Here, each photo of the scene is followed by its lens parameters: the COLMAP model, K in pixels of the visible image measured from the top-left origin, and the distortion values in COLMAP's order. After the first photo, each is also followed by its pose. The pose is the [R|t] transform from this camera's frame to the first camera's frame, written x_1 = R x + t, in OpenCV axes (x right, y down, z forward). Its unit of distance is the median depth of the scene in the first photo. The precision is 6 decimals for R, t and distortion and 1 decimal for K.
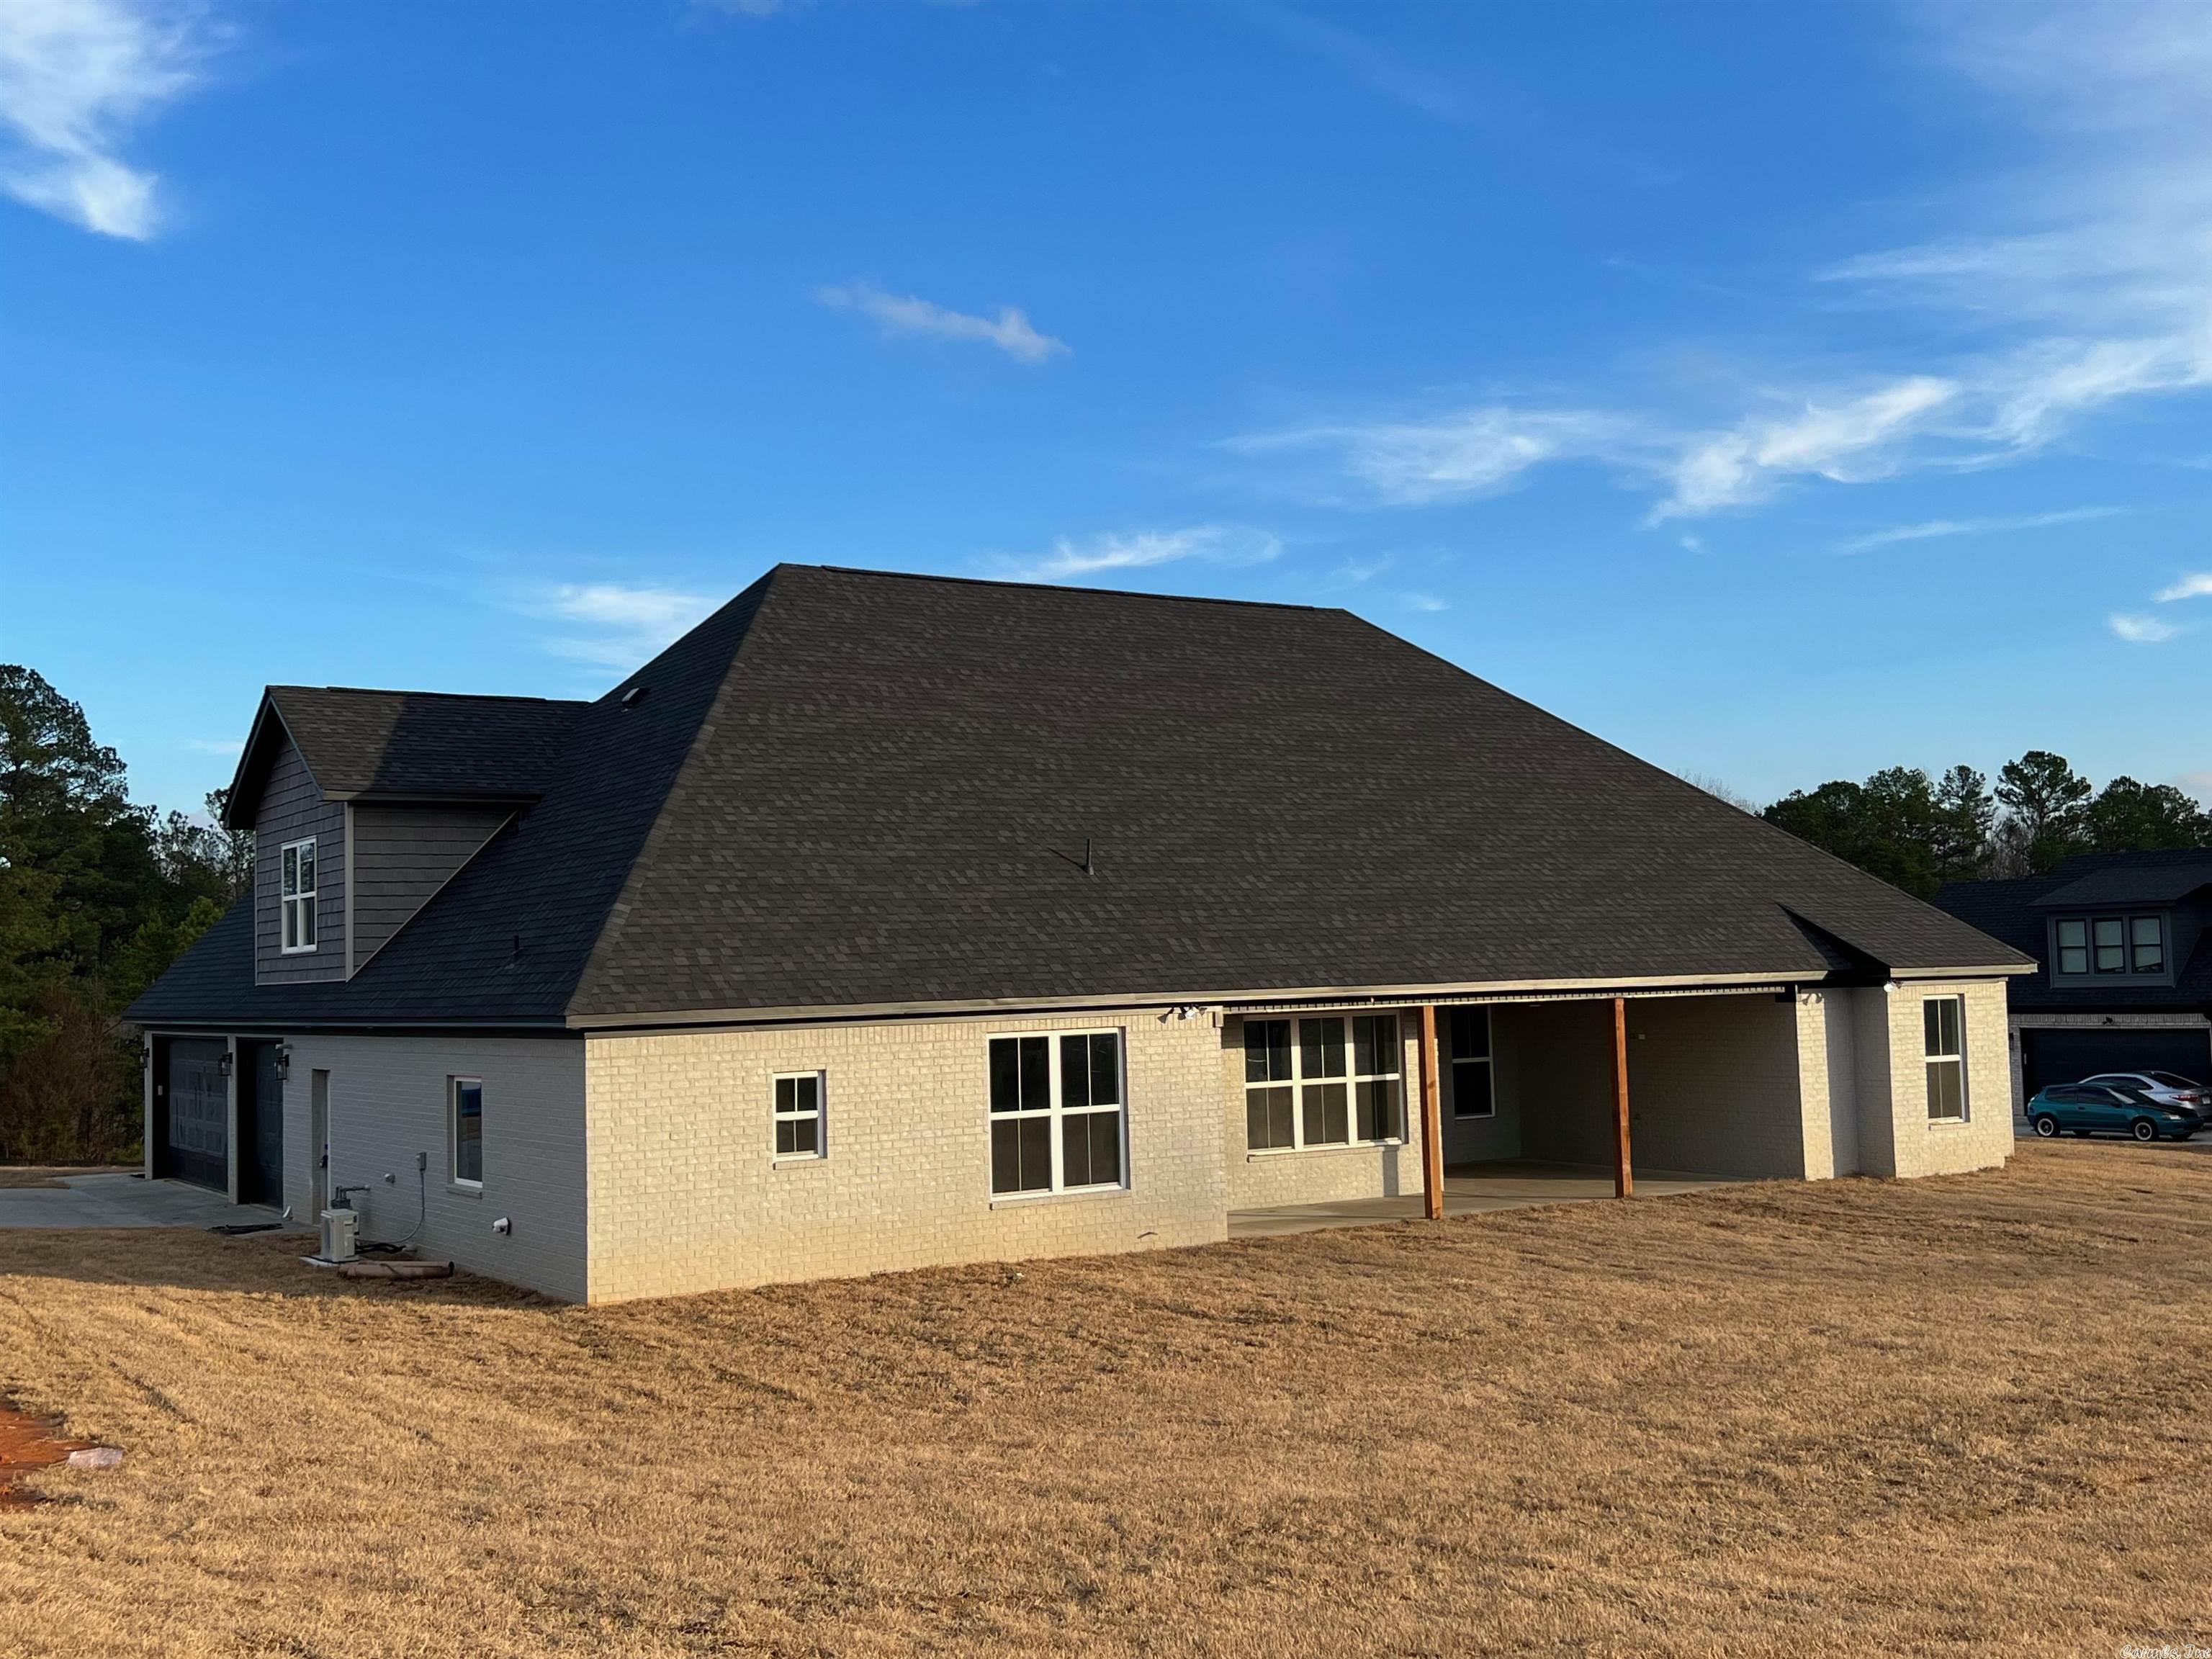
lens RADIAL K [[2349.5, 0, 1106.0], [0, 2349.5, 829.5], [0, 0, 1]] dist [0.138131, -0.321315]
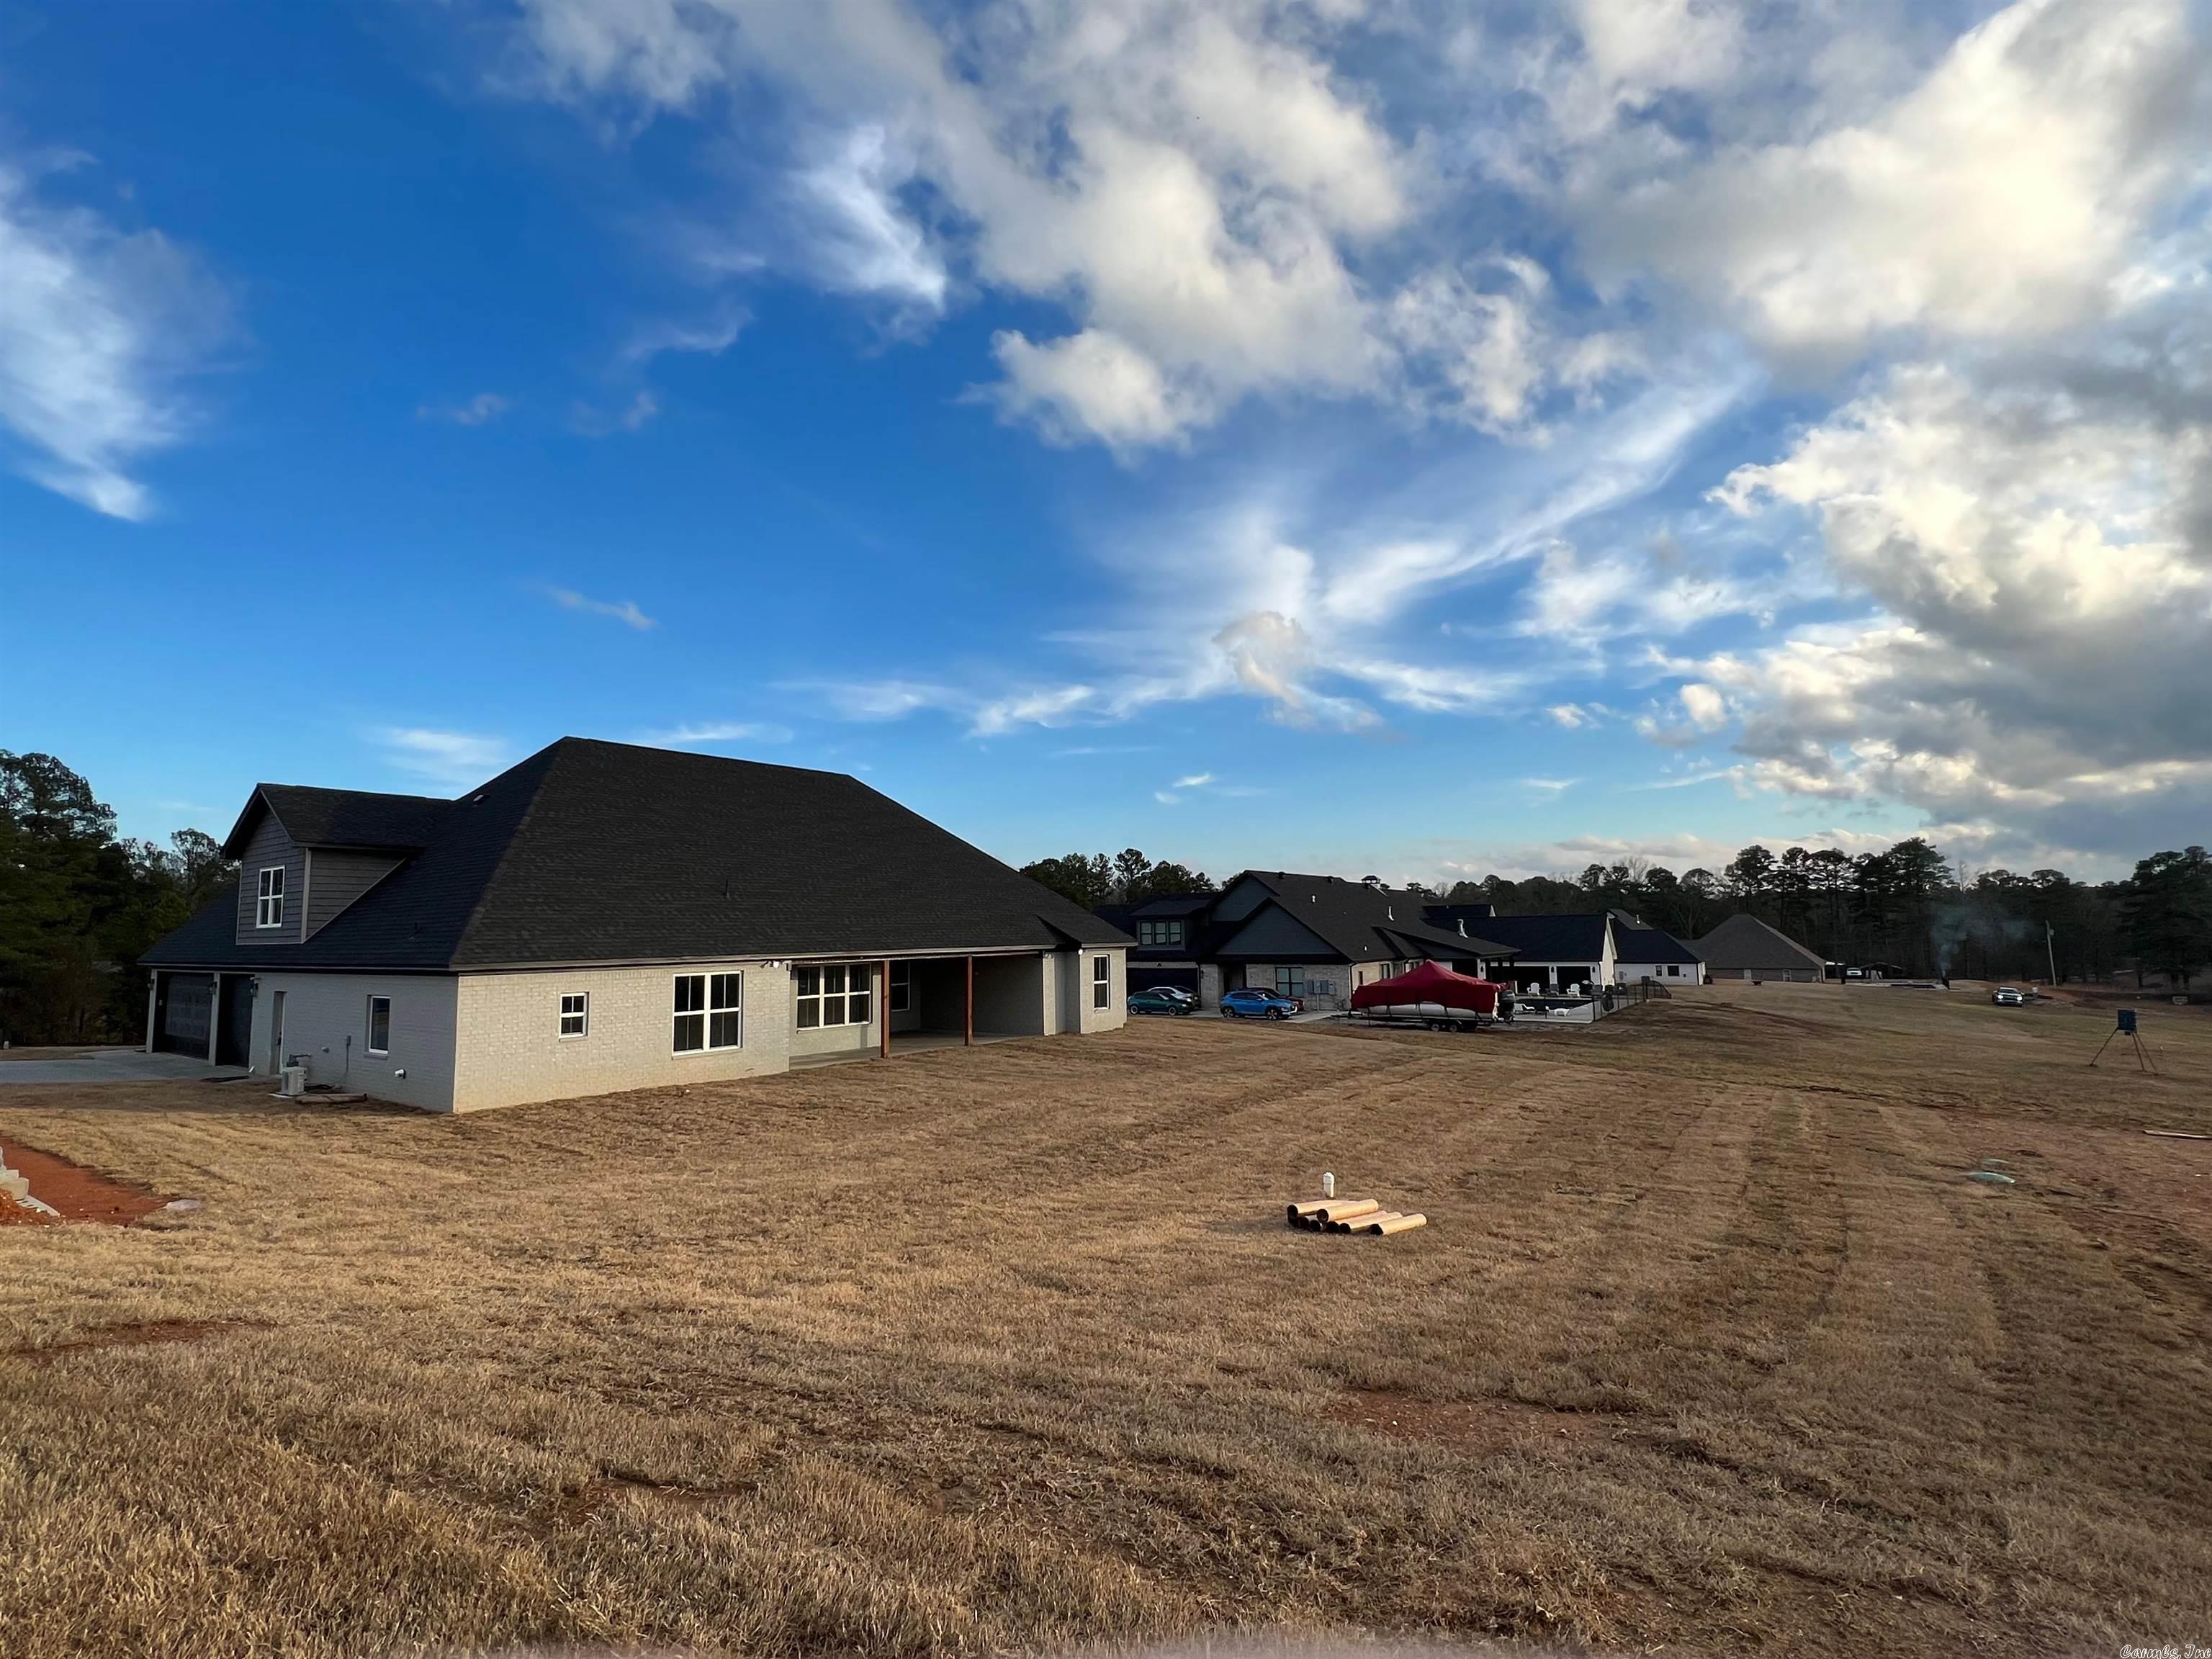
lens RADIAL K [[1096.4, 0, 1106.0], [0, 1096.4, 829.5], [0, 0, 1]] dist [-0.002641, -0.000233]
pose [[0.937596, 0.044524, 0.344863, -0.030933], [-0.030445, 0.998471, -0.046136, -0.006197], [-0.346390, 0.032757, 0.937519, -0.031517]]
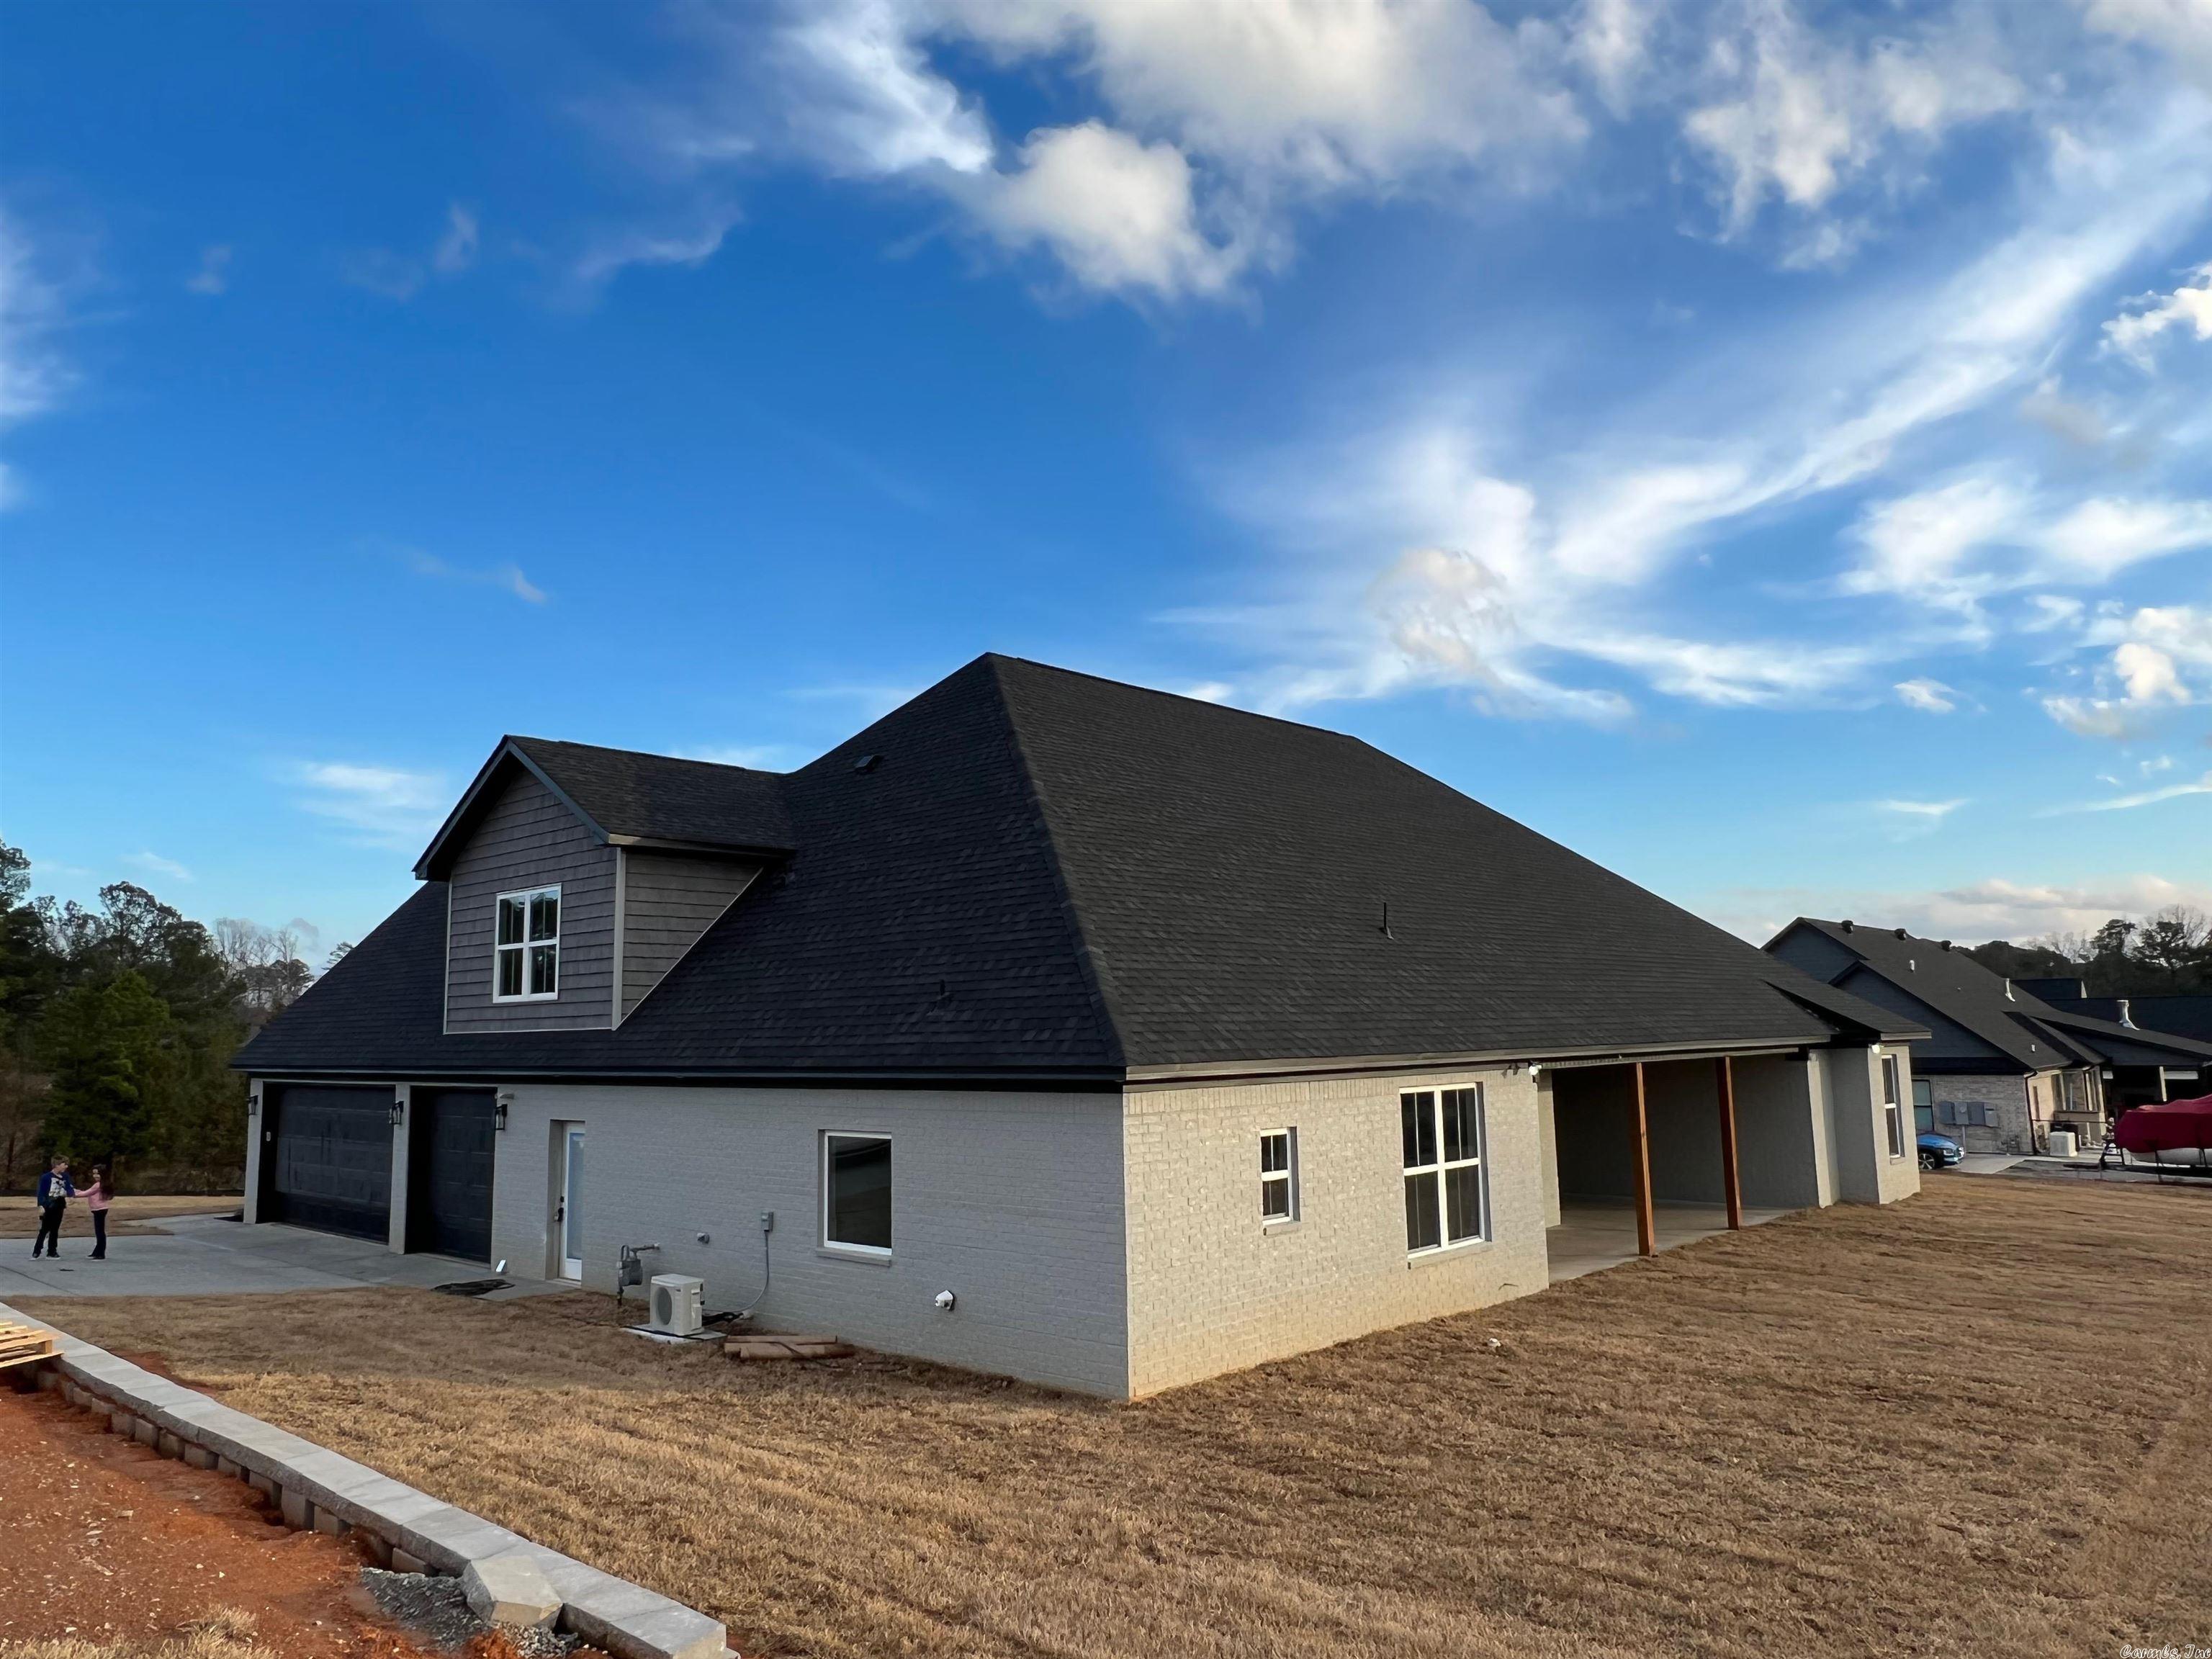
lens RADIAL K [[1560.8, 0, 1106.0], [0, 1560.8, 829.5], [0, 0, 1]] dist [-0.002818, -0.002832]
pose [[0.969794, 0.041749, 0.240324, -0.319262], [-0.023603, 0.996682, -0.077893, 0.030483], [-0.242779, 0.069868, 0.967562, 0.366737]]
